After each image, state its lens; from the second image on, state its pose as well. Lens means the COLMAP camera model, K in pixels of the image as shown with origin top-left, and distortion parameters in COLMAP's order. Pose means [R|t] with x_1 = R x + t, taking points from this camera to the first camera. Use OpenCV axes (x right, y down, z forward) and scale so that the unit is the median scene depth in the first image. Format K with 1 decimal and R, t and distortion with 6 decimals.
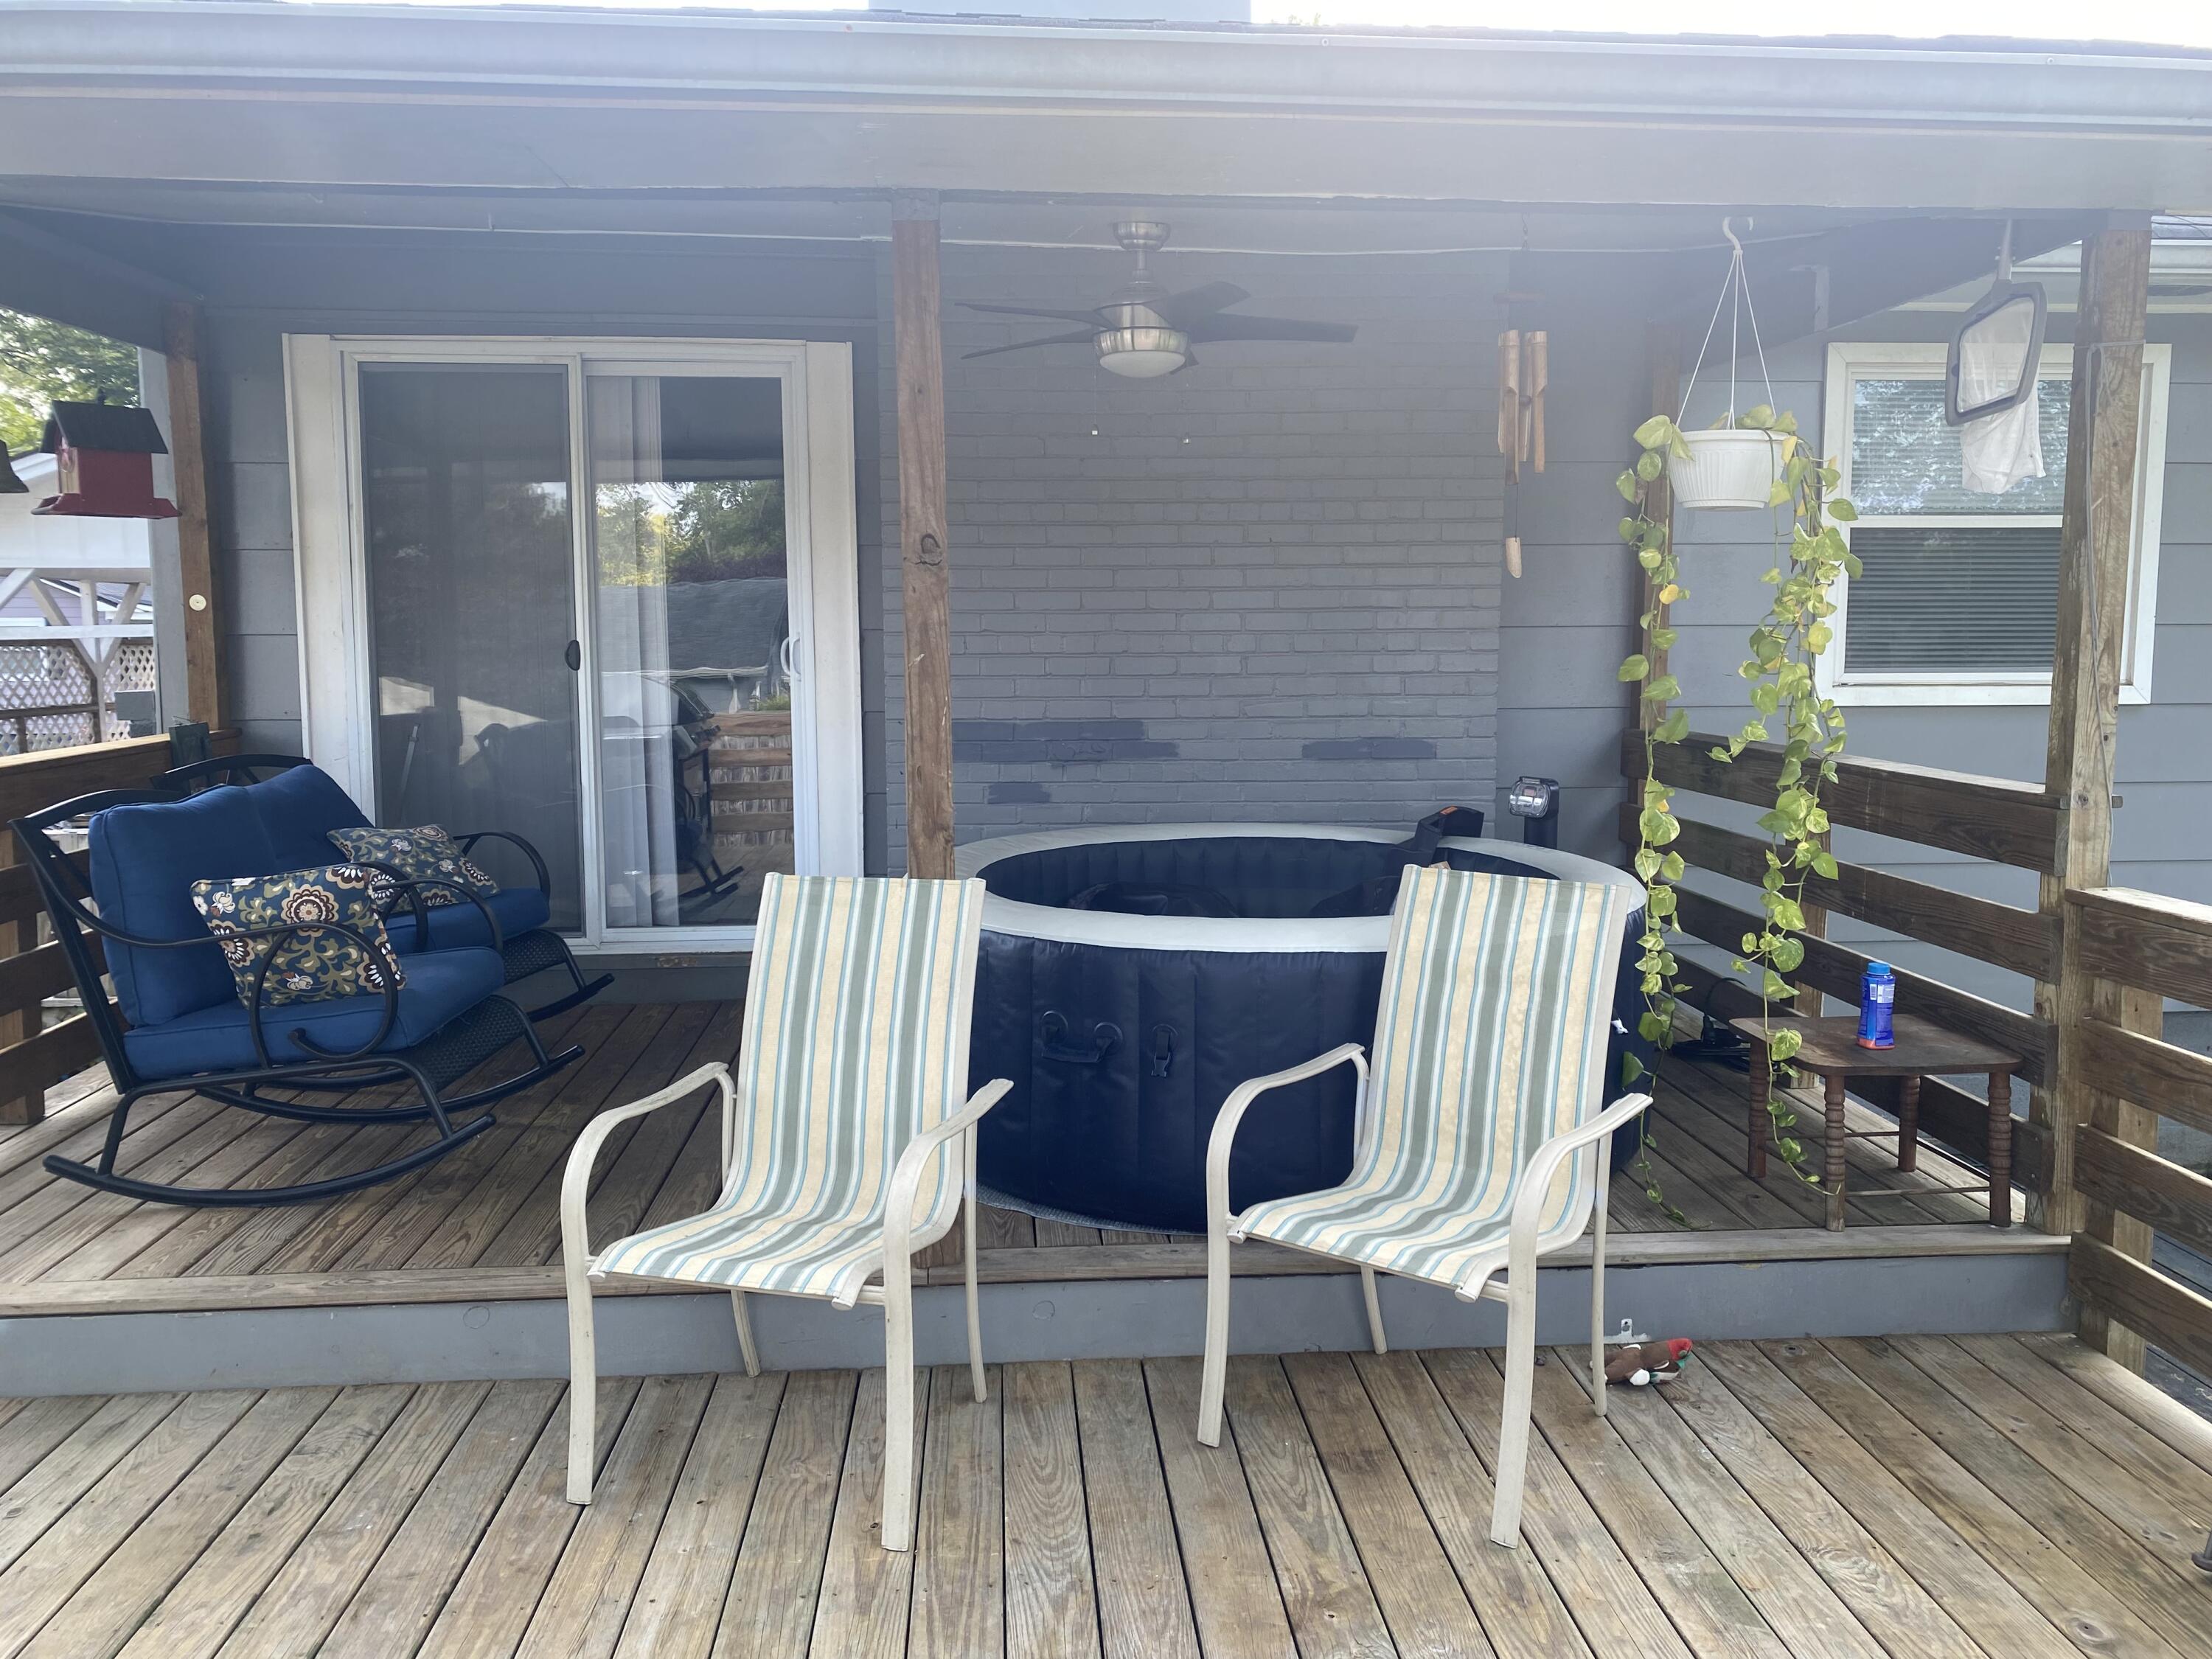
lens RADIAL K [[1680.1, 0, 1106.0], [0, 1680.1, 829.5], [0, 0, 1]] dist [0.059828, -0.077704]
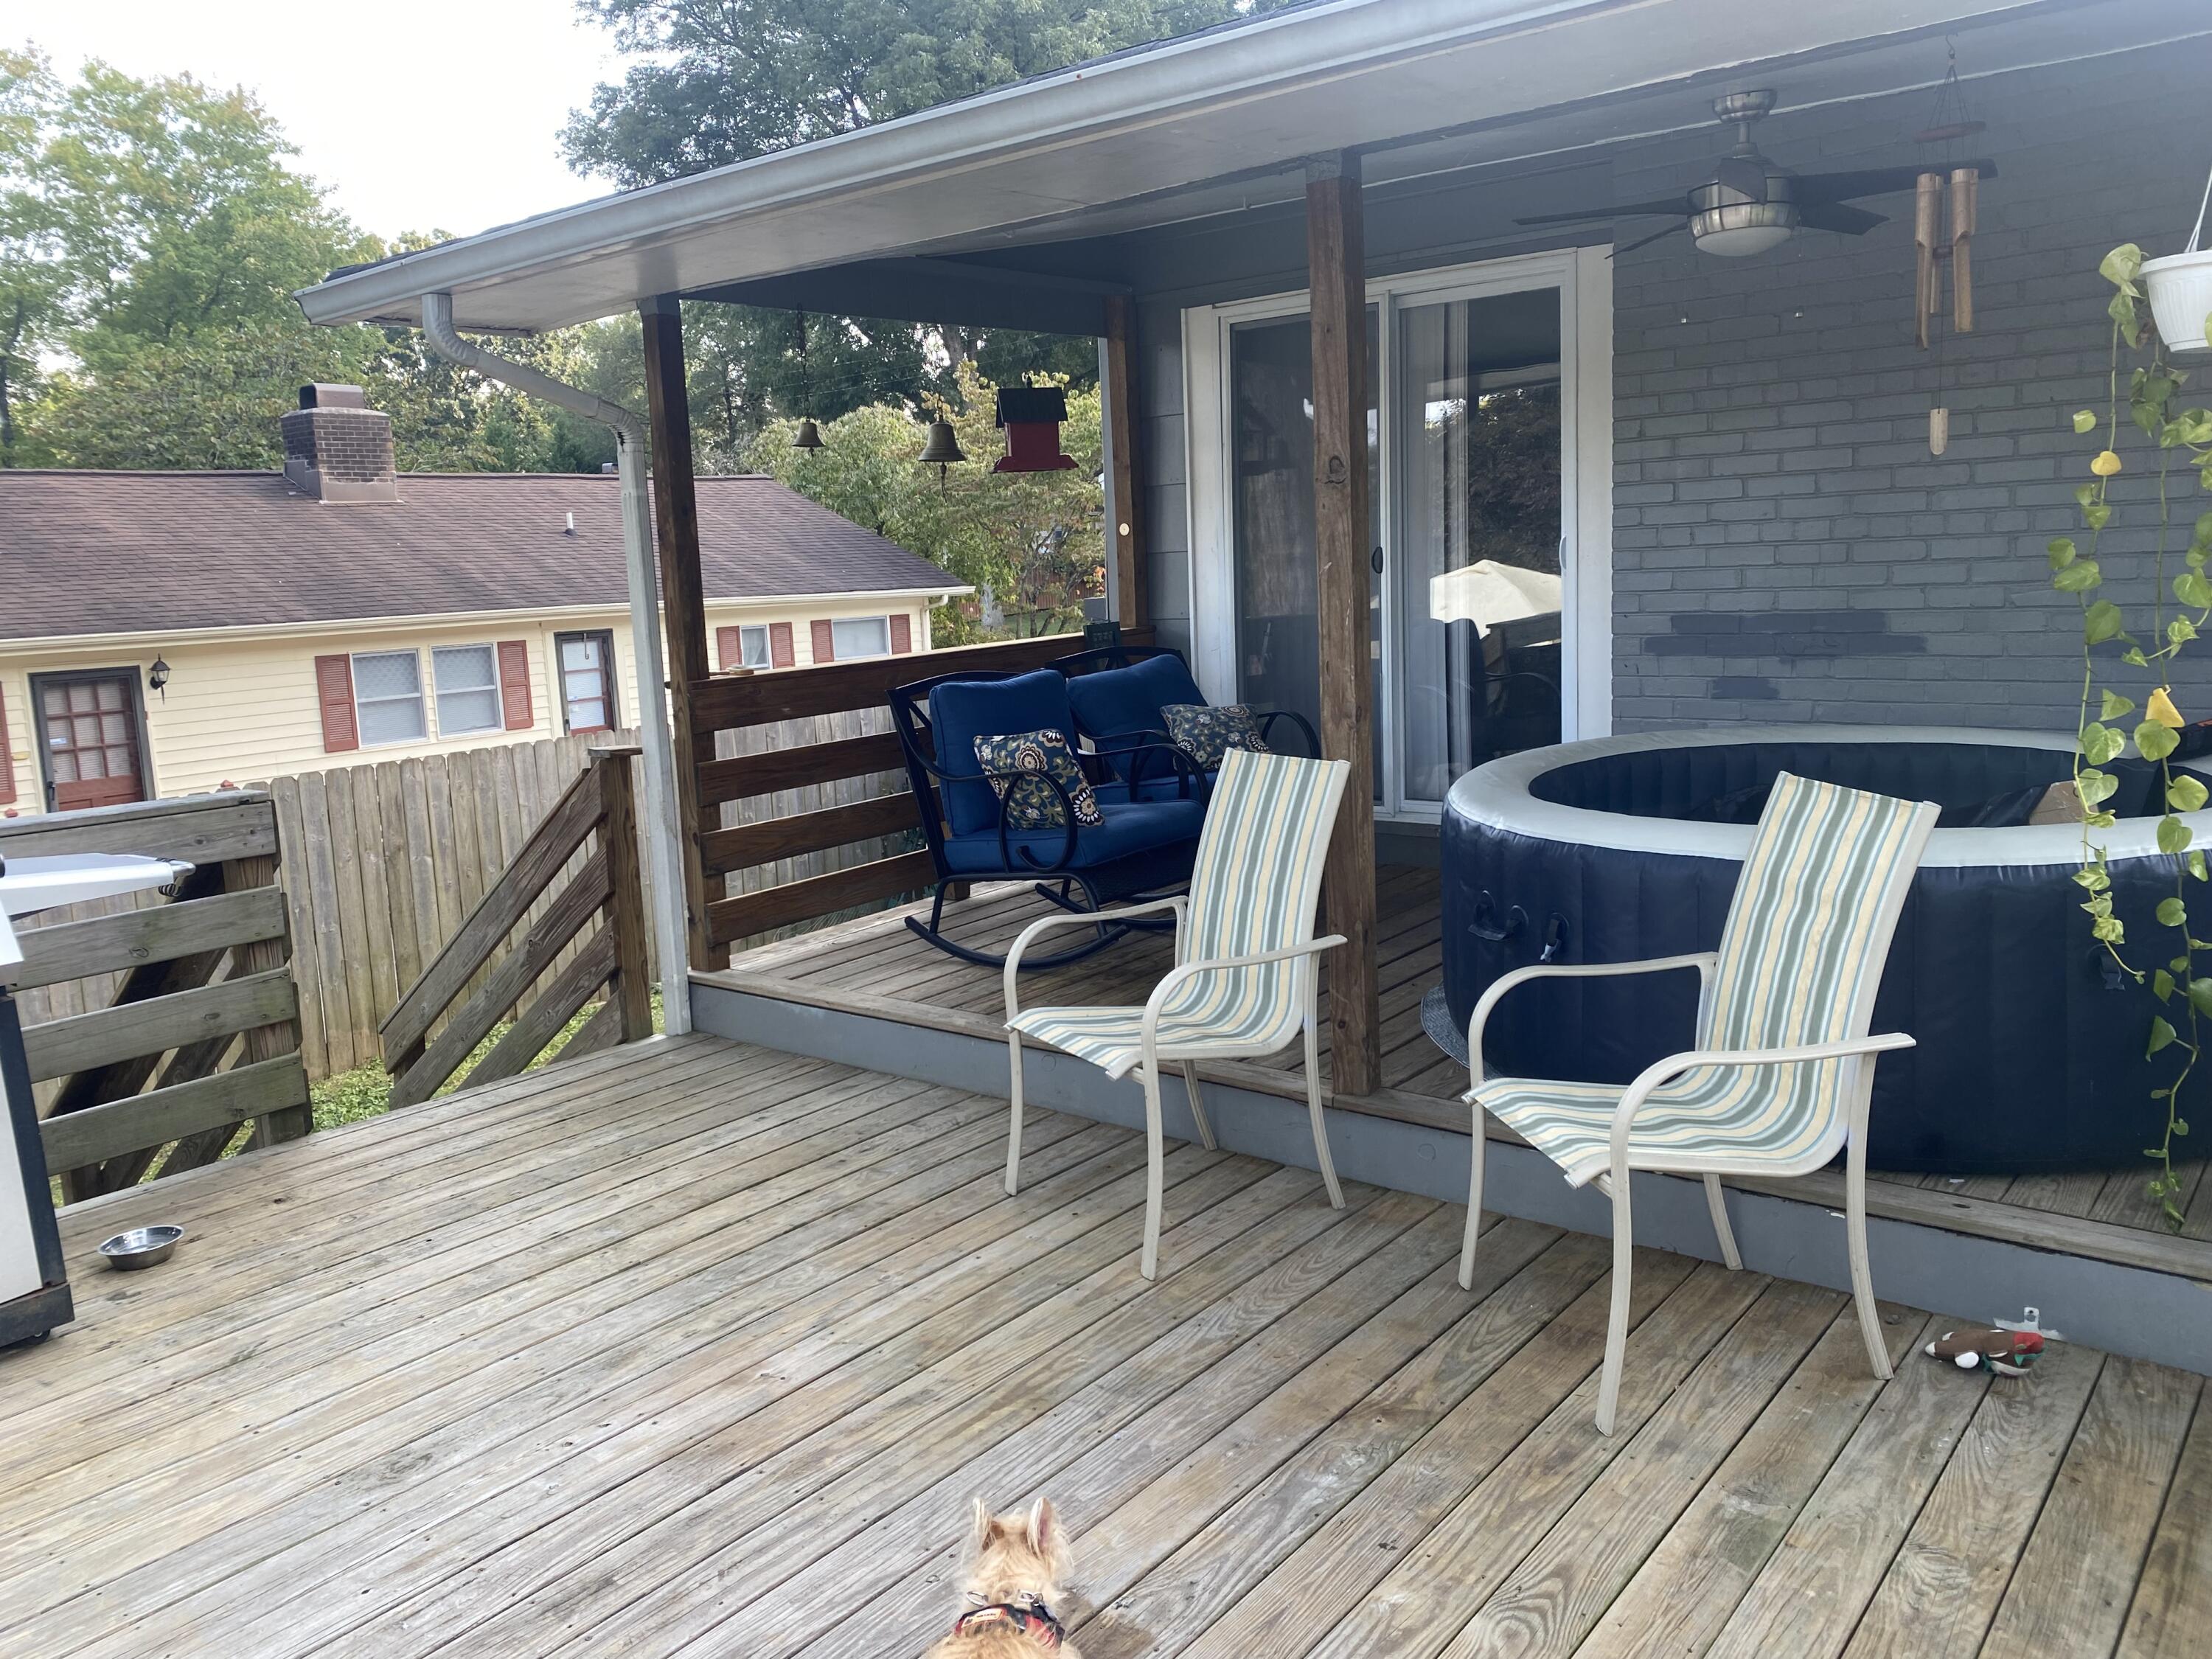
lens RADIAL K [[1680.1, 0, 1106.0], [0, 1680.1, 829.5], [0, 0, 1]] dist [0.001729, -0.004727]
pose [[0.728943, 0.080236, -0.679856, 0.530024], [-0.033400, 0.996093, 0.081746, -0.010865], [0.683759, -0.036881, 0.728775, 0.052635]]
